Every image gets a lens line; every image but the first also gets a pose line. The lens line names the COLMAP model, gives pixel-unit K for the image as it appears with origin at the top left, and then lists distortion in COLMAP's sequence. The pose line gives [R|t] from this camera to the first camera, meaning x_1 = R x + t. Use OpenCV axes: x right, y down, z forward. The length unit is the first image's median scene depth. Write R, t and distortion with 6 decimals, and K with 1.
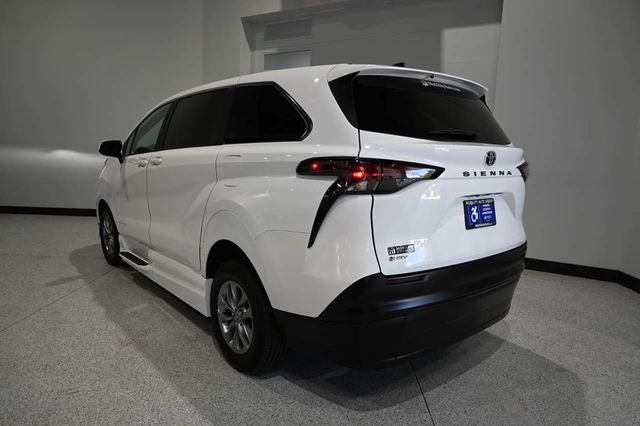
lens RADIAL K [[439.2, 0, 320.0], [0, 439.2, 213.0], [0, 0, 1]] dist [-0.000483, -0.000115]
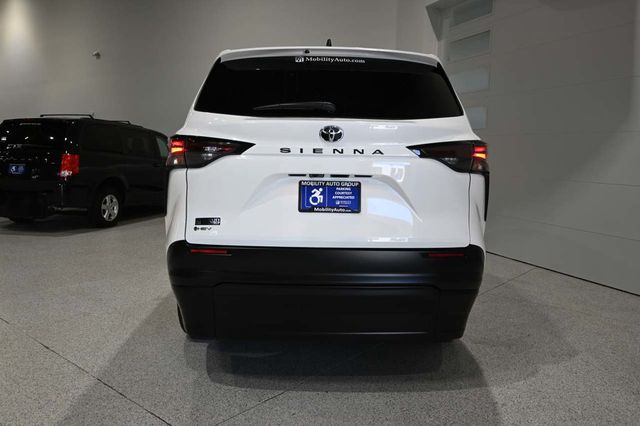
lens RADIAL K [[512.8, 0, 320.0], [0, 512.8, 213.0], [0, 0, 1]] dist [-0.005812, -0.001142]
pose [[0.782752, 0.057108, -0.619708, 1.010899], [-0.085624, 0.996193, -0.016348, 0.052873], [0.616416, 0.065859, 0.784662, 0.179990]]
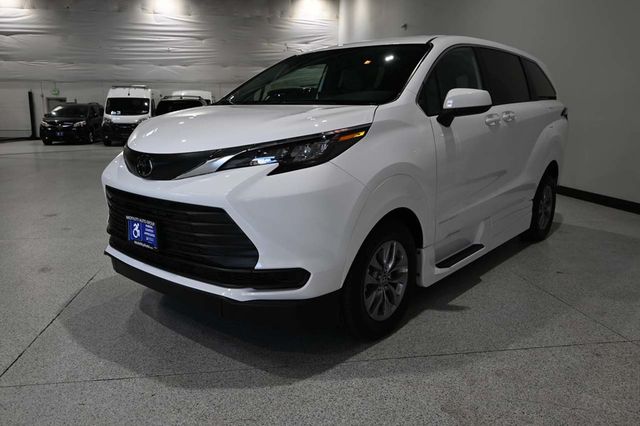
lens RADIAL K [[490.4, 0, 320.0], [0, 490.4, 213.0], [0, 0, 1]] dist [0.001553, -0.000264]
pose [[0.172007, 0.157418, -0.972437, 1.230949], [-0.136994, 0.981380, 0.134634, -0.070772], [0.975524, 0.110060, 0.190369, 1.223533]]
